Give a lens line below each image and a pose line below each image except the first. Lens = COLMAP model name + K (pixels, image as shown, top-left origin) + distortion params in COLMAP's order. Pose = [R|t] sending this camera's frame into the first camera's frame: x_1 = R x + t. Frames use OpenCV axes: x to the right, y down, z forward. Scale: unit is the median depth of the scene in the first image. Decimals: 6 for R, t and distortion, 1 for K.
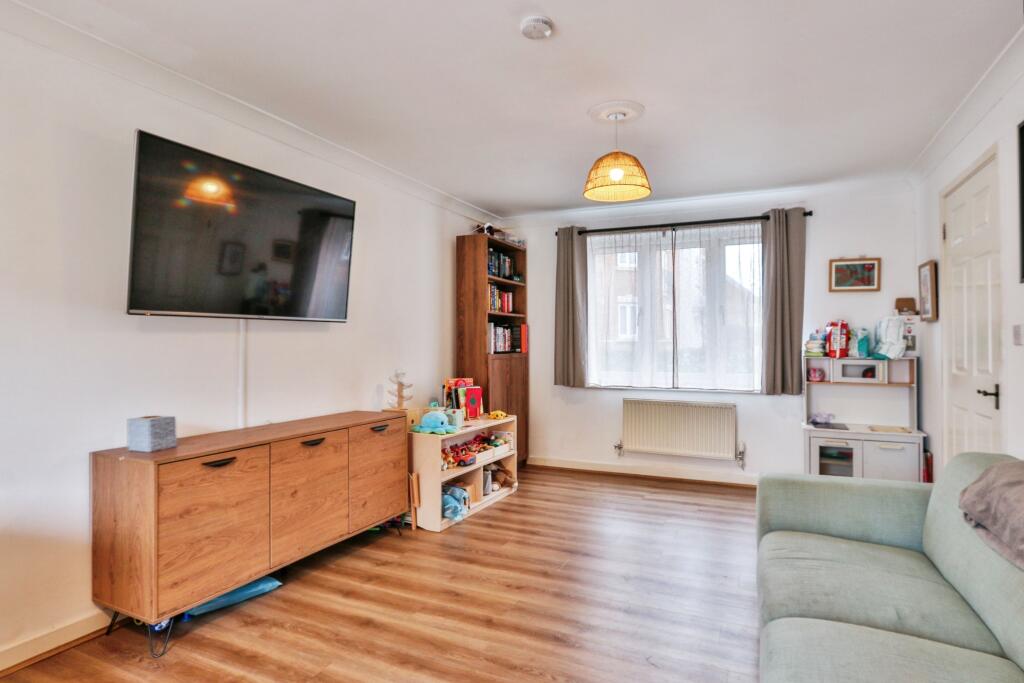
lens RADIAL K [[565.4, 0, 511.5], [0, 565.4, 337.8], [0, 0, 1]] dist [-0.000590, -0.000103]
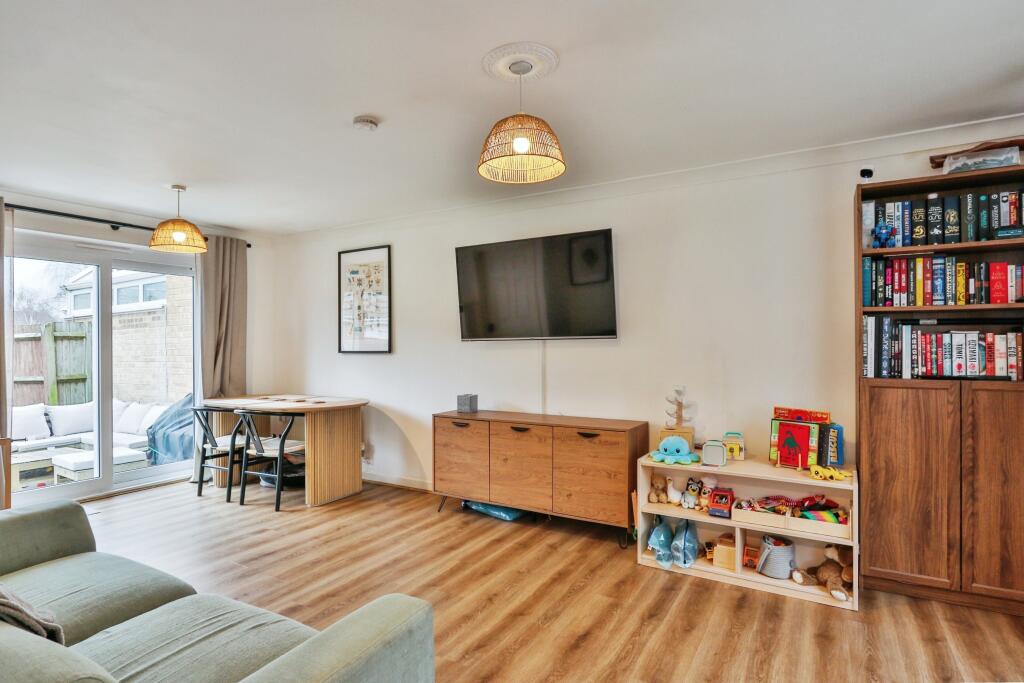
lens RADIAL K [[531.9, 0, 511.4], [0, 531.9, 348.0], [0, 0, 1]] dist [-0.002470, -0.000197]
pose [[-0.095487, 0.006300, -0.995411, 0.908869], [0.013946, 0.999890, 0.004991, -0.019754], [0.995333, -0.013405, -0.095565, 1.062603]]
